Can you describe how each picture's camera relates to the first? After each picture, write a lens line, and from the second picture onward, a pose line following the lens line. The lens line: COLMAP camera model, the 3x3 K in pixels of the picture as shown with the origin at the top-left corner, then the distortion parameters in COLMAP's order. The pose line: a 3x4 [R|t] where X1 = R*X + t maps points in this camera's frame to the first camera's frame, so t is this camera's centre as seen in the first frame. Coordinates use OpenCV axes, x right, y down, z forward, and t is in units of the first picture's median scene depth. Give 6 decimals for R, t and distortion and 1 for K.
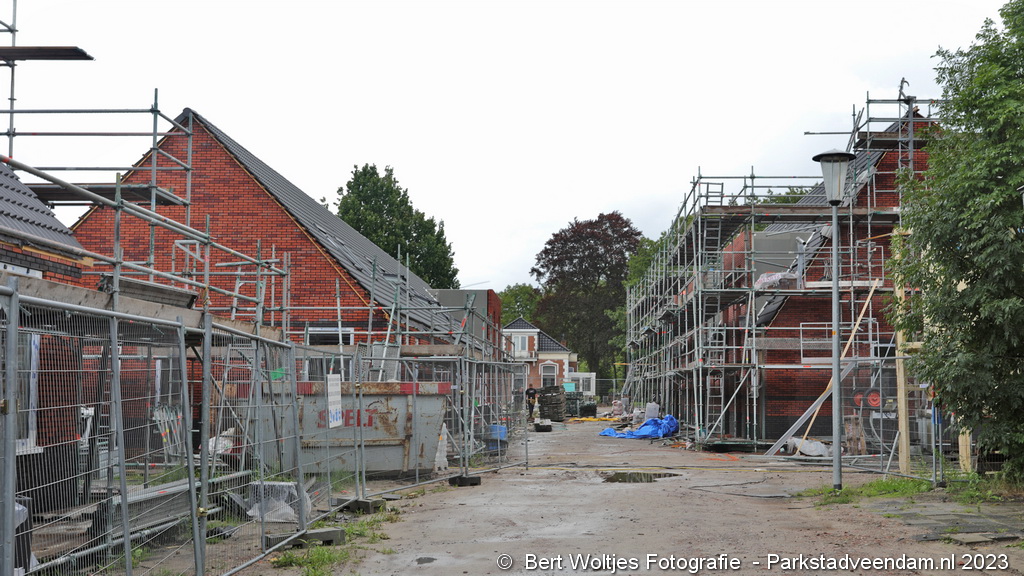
lens RADIAL K [[1188.8, 0, 512.0], [0, 1188.8, 288.0], [0, 0, 1]] dist [-0.003571, 0.003999]
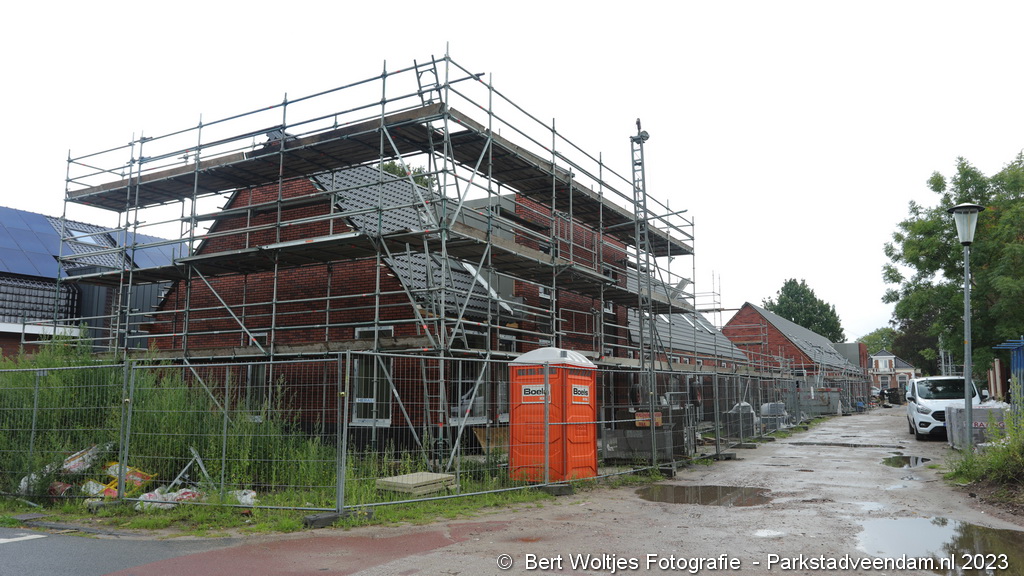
lens RADIAL K [[732.3, 0, 512.0], [0, 732.3, 288.0], [0, 0, 1]] dist [-0.004433, 0.003165]
pose [[0.888998, -0.065815, -0.453157, 0.020251], [0.041977, 0.997163, -0.062475, -0.029441], [0.455983, 0.036518, 0.889239, -0.334481]]
